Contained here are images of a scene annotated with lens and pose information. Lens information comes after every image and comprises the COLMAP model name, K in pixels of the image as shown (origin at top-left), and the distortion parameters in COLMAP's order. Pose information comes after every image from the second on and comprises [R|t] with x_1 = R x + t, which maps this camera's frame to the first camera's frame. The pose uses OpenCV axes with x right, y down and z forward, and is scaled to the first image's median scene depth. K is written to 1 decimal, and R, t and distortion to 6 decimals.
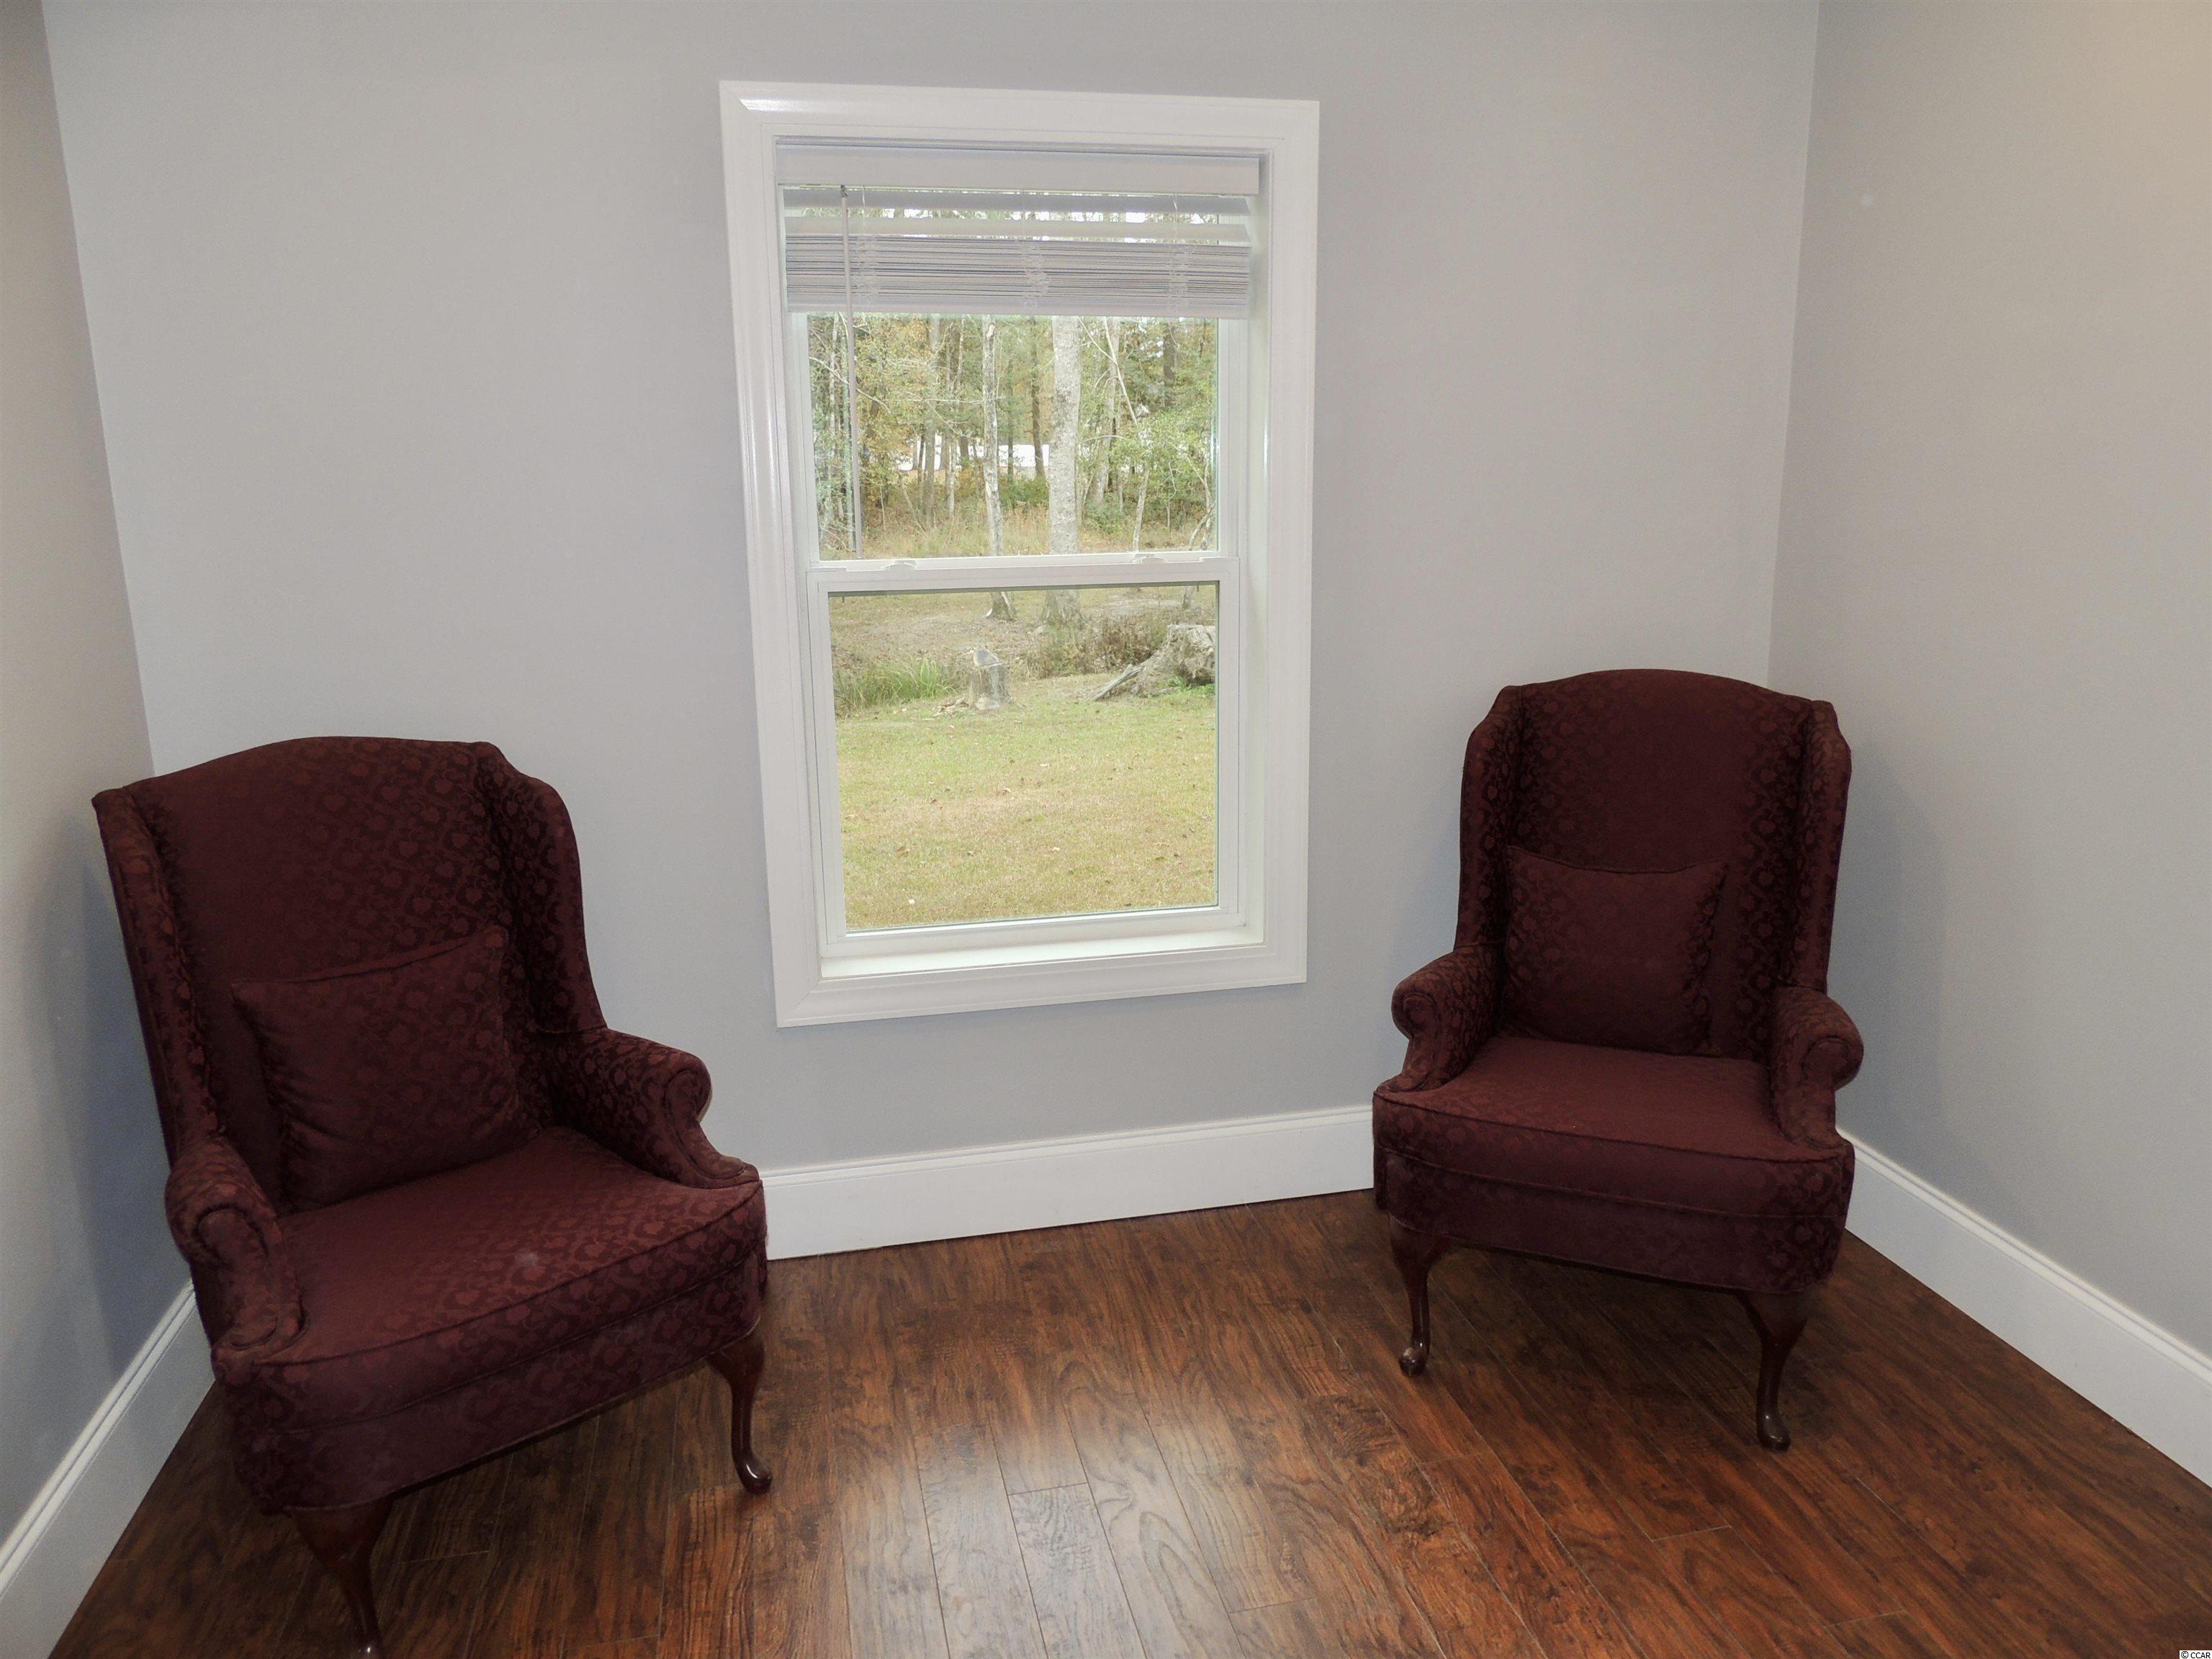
lens RADIAL K [[1590.6, 0, 1110.3], [0, 1590.6, 831.6], [0, 0, 1]] dist [-0.021045, 0.009953]
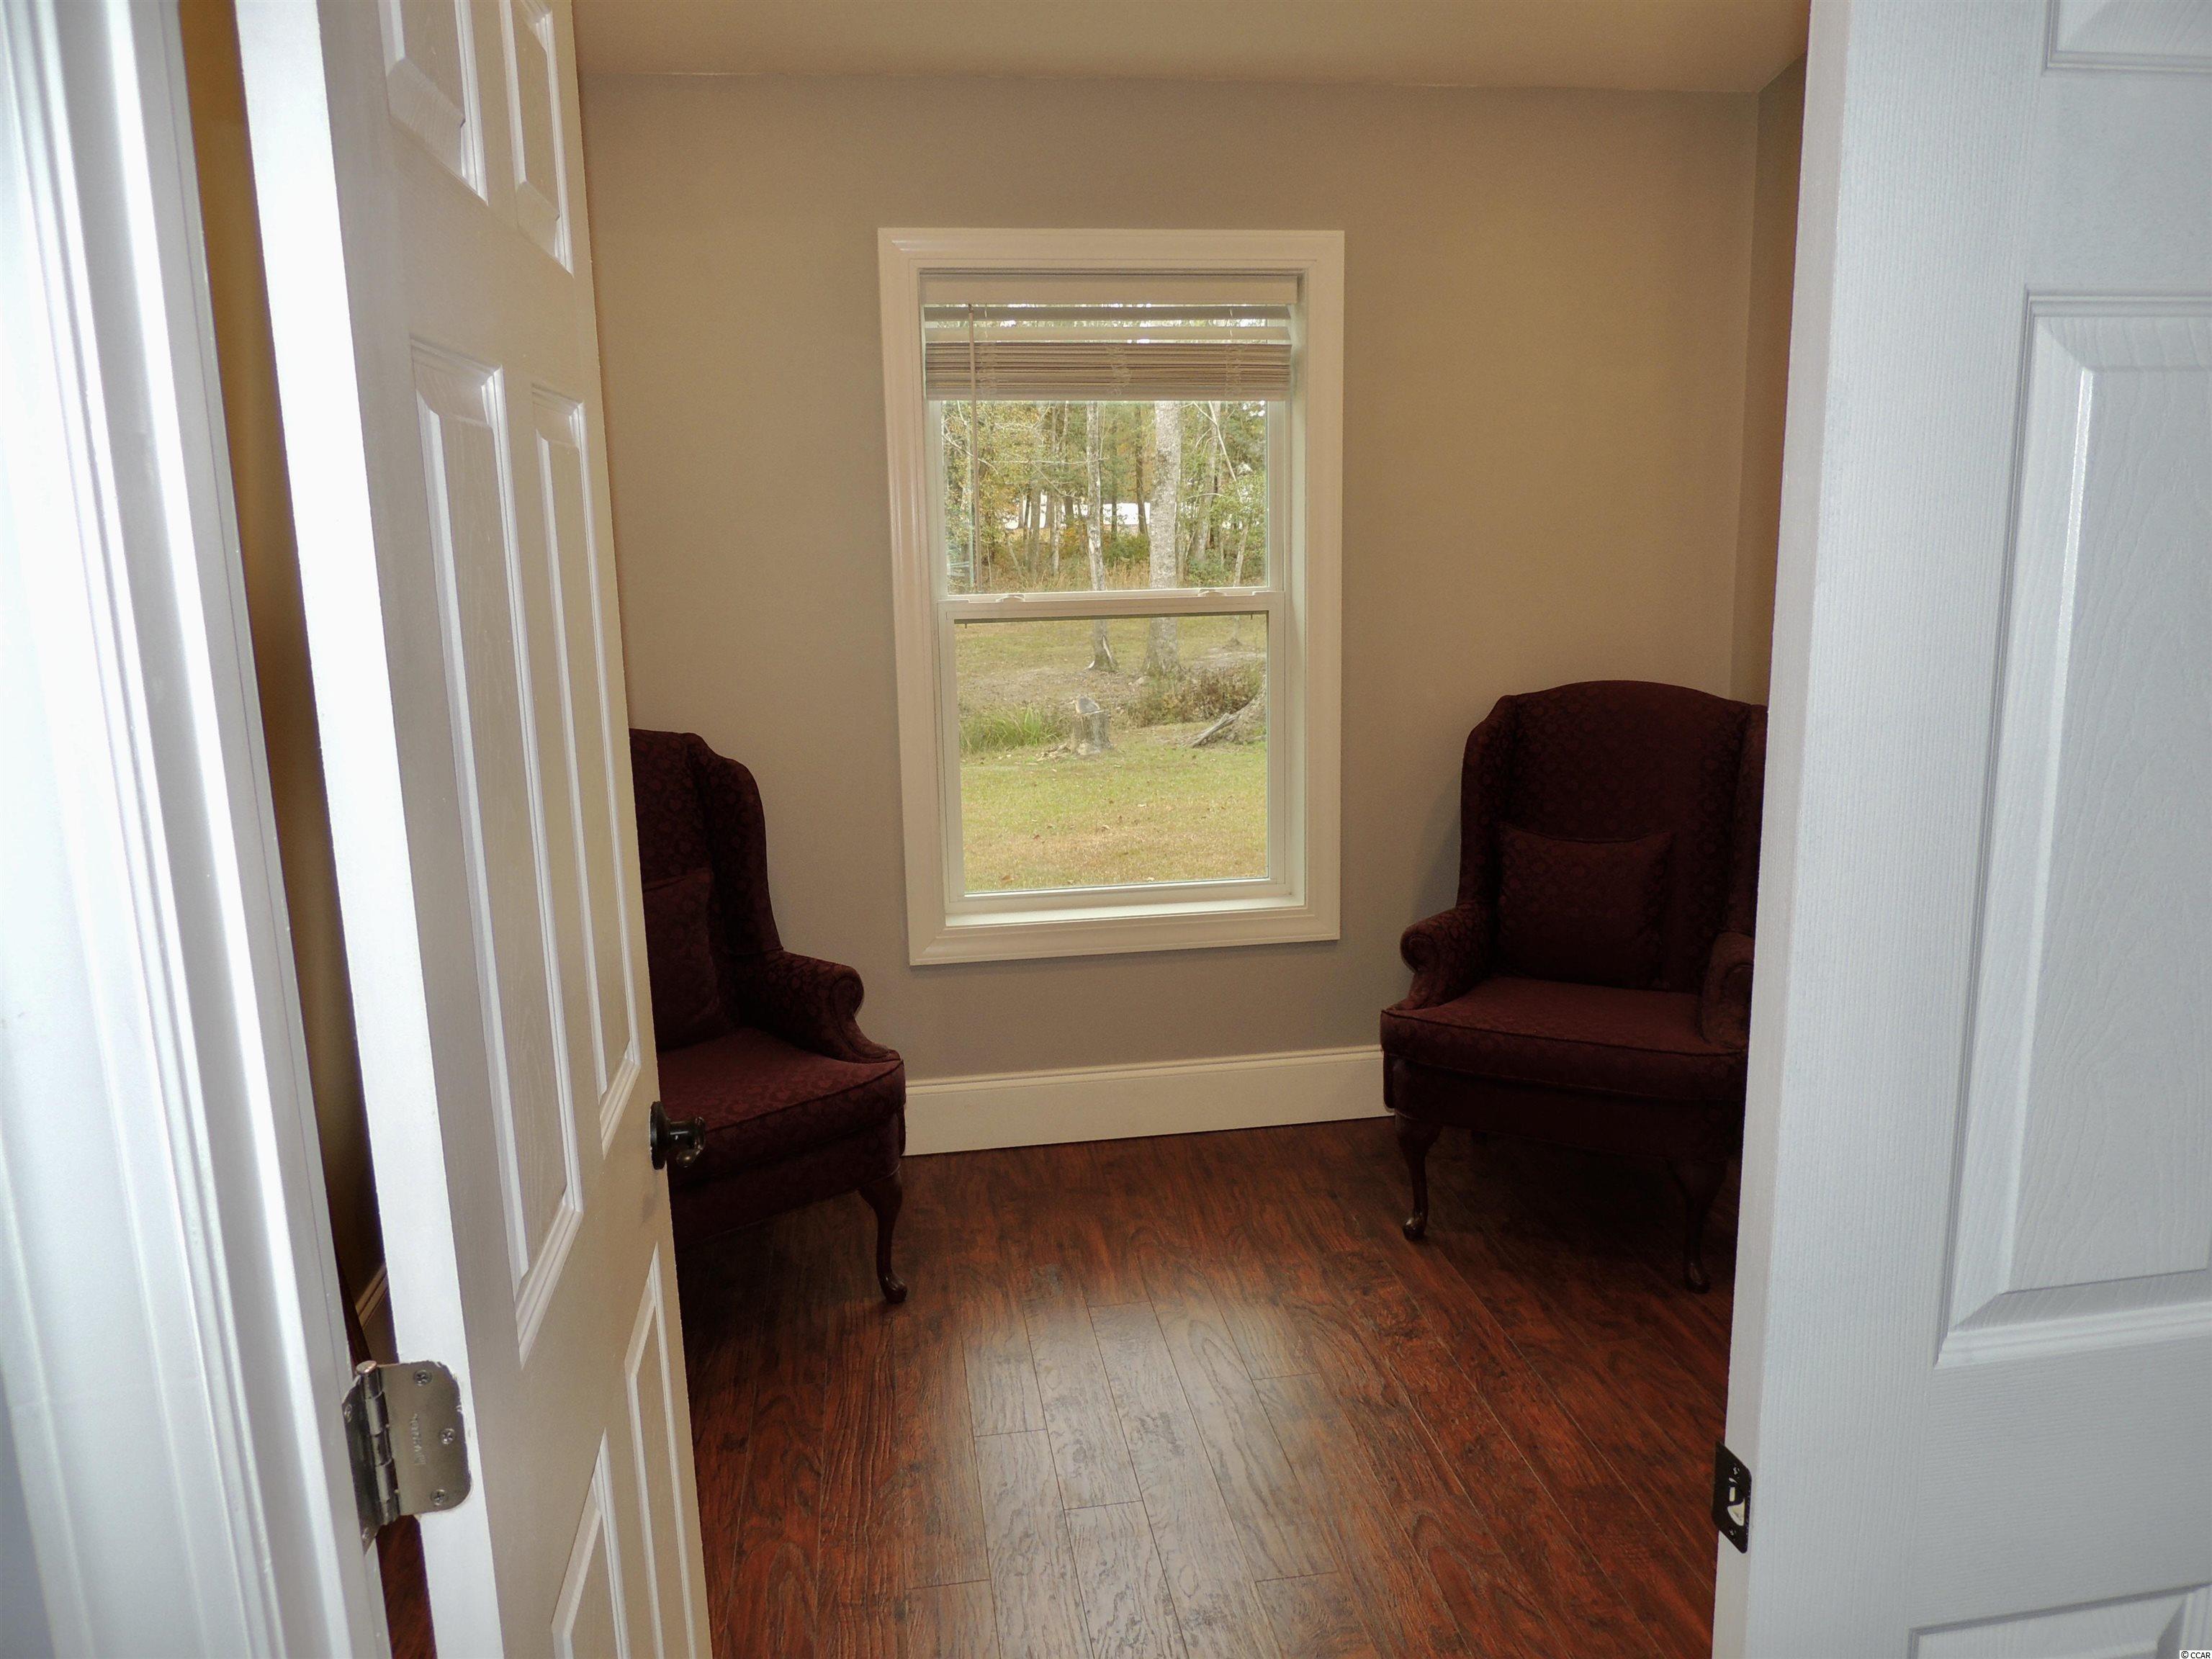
lens RADIAL K [[1590.6, 0, 1105.3], [0, 1590.6, 829.2], [0, 0, 1]] dist [-0.021045, 0.009953]
pose [[0.997705, 0.005544, -0.067490, 0.030649], [-0.007990, 0.999319, -0.036024, 0.065606], [0.067244, 0.036481, 0.997069, -0.266332]]
